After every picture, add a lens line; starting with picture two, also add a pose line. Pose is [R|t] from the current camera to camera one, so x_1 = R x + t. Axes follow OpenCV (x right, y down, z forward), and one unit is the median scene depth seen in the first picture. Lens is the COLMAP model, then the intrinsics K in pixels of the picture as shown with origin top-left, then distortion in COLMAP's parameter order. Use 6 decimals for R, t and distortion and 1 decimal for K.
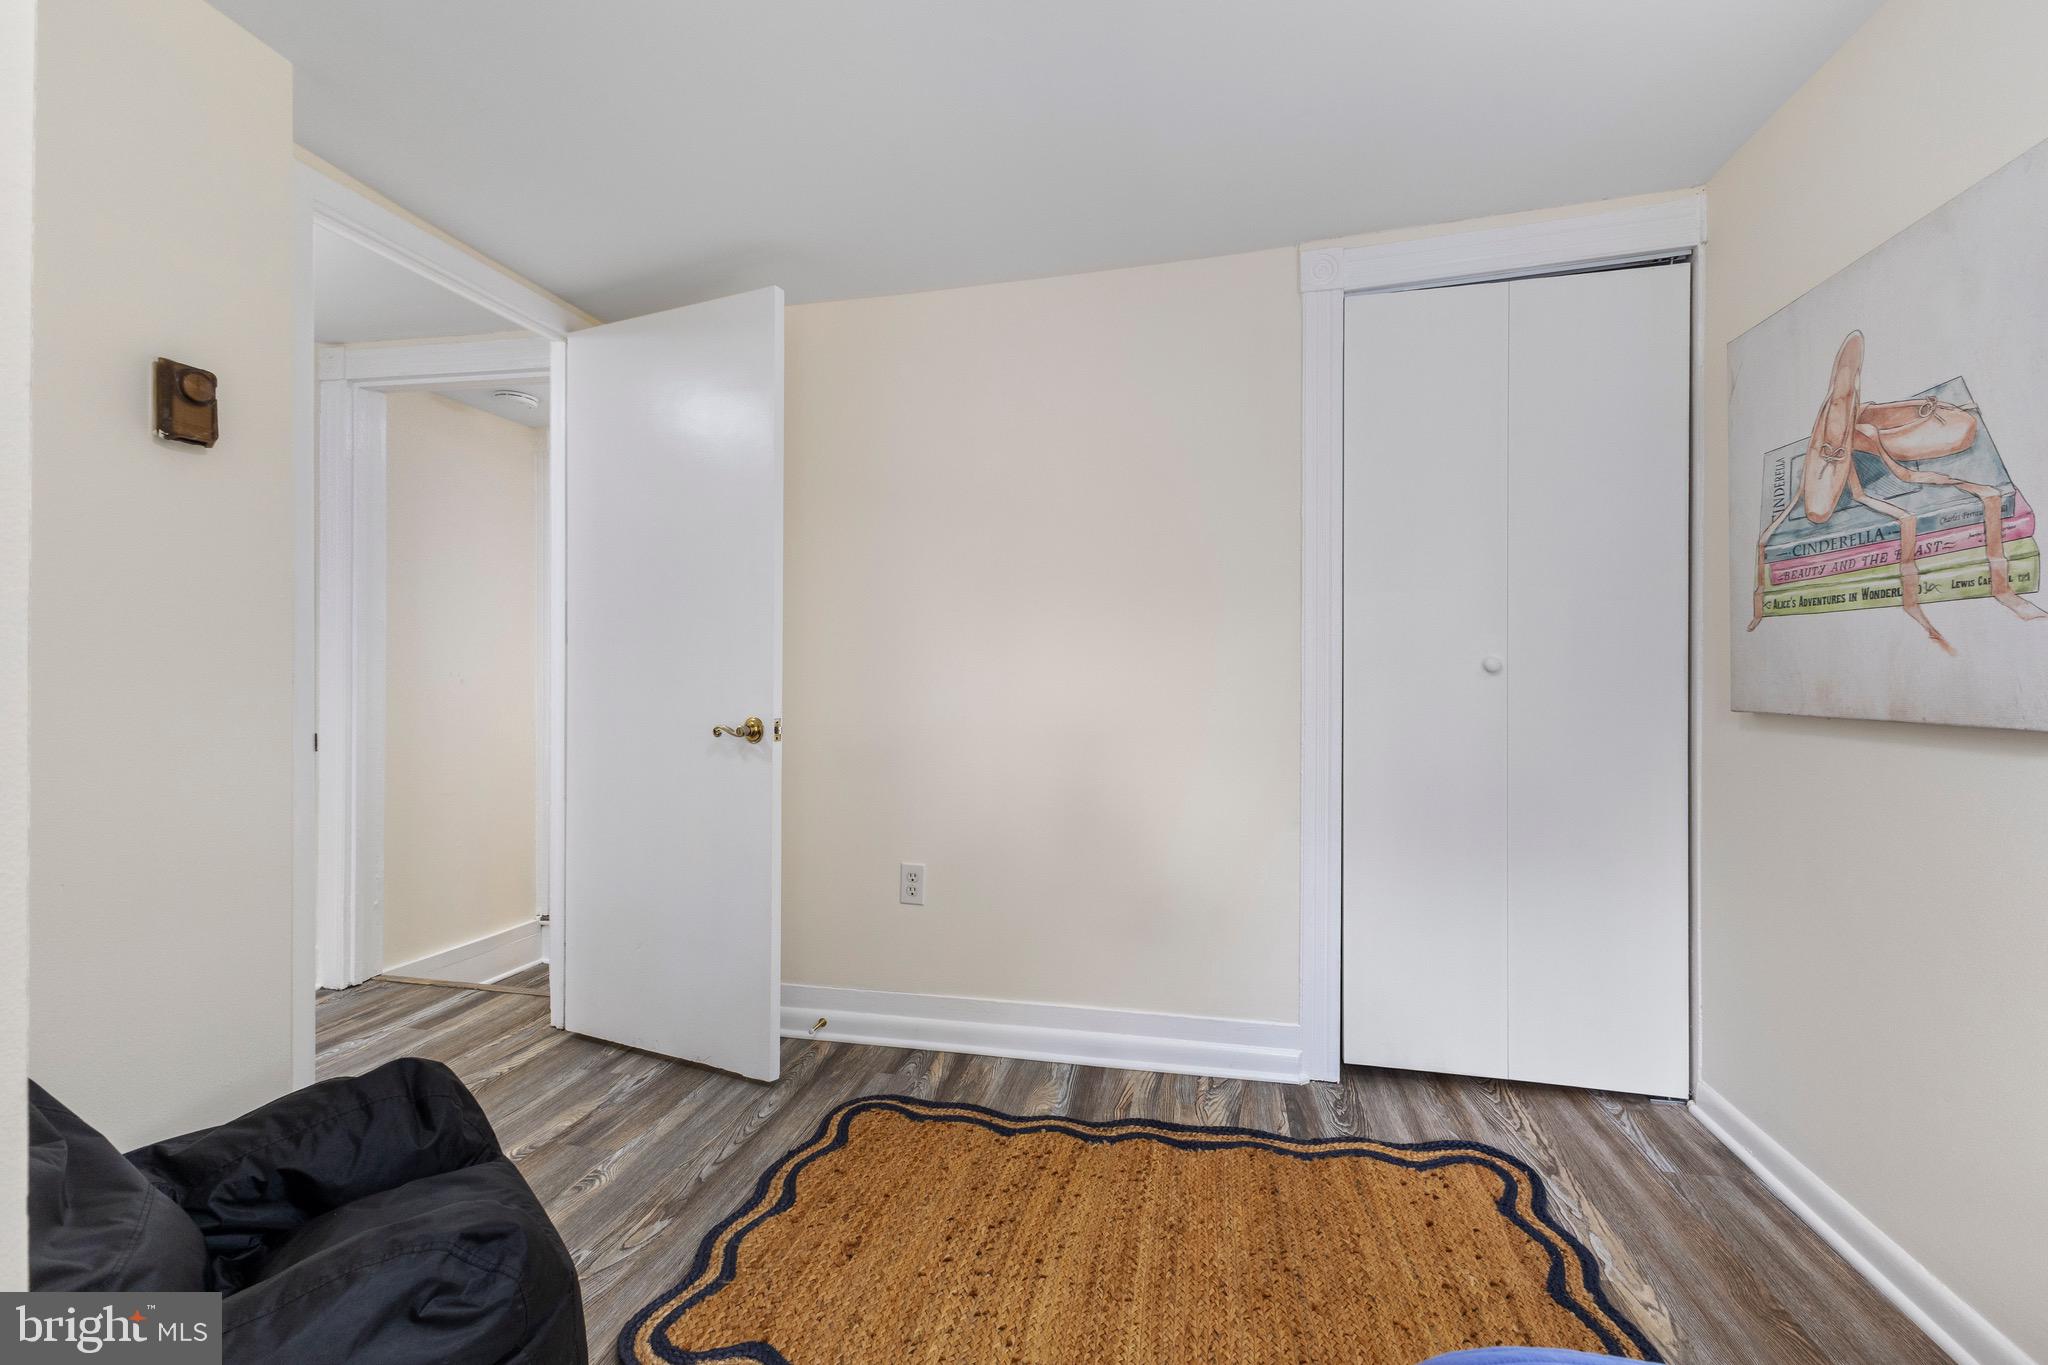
lens RADIAL K [[891.1, 0, 1022.7], [0, 891.1, 670.3], [0, 0, 1]] dist [0.010165, 0.000279]
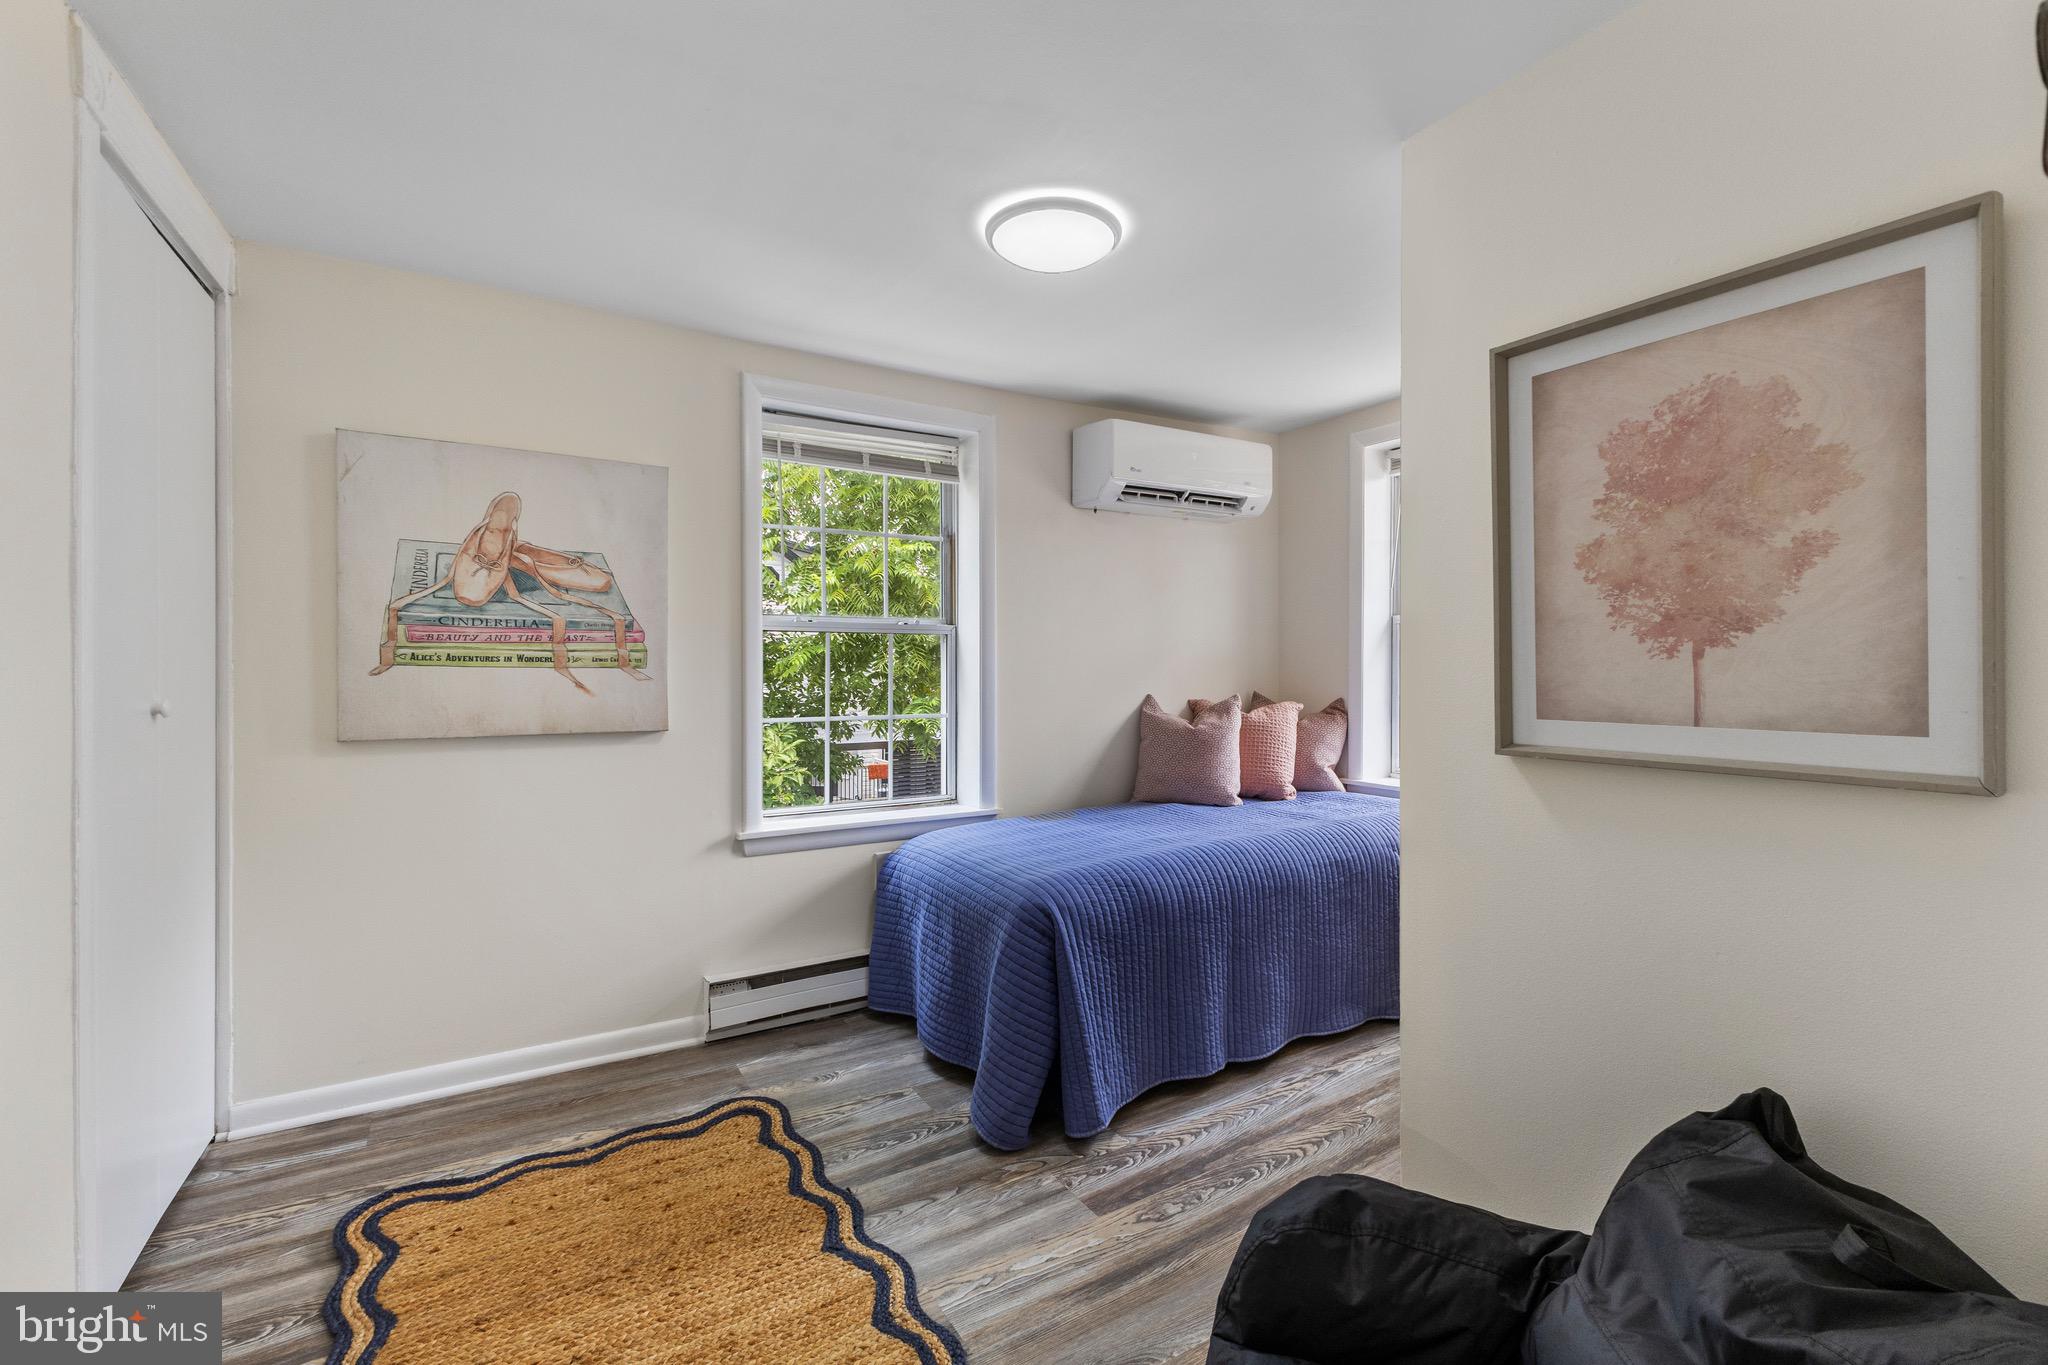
lens RADIAL K [[891.1, 0, 1022.7], [0, 891.1, 670.3], [0, 0, 1]] dist [0.010165, 0.000279]
pose [[-0.698069, -0.002518, 0.716027, -0.852168], [-0.006397, 0.999976, -0.002720, -0.064376], [-0.716002, -0.006479, -0.698068, 1.476650]]
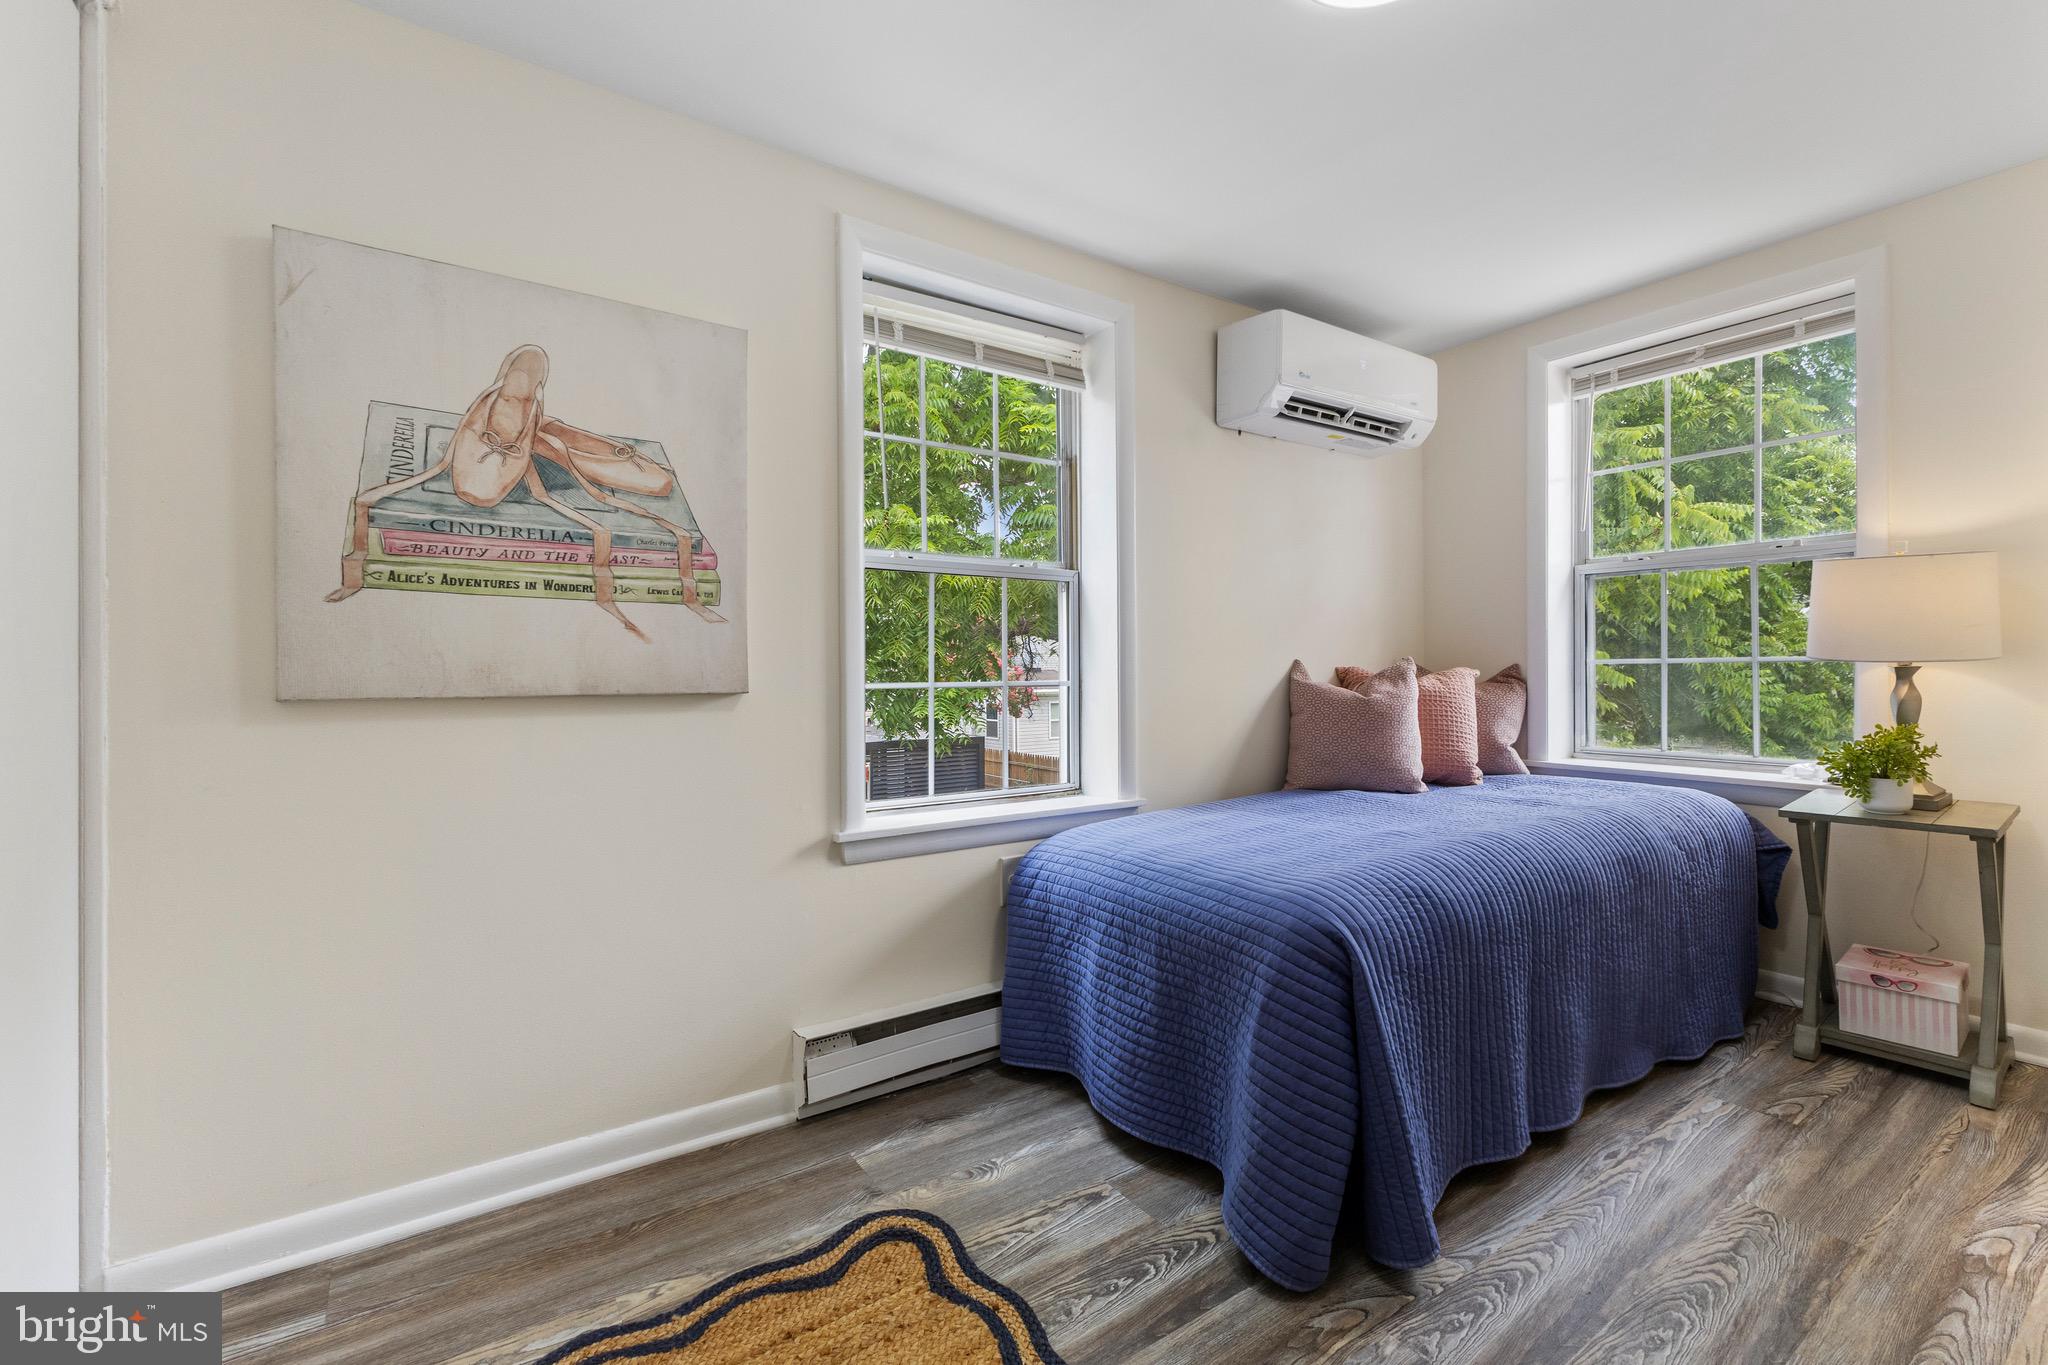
lens RADIAL K [[889.3, 0, 1024.5], [0, 889.3, 668.7], [0, 0, 1]] dist [0.016141, -0.005073]
pose [[-0.733915, 0.006675, 0.679209, -0.265432], [0.000176, 0.999954, -0.009637, 0.031395], [-0.679242, -0.006953, -0.733882, 1.416468]]
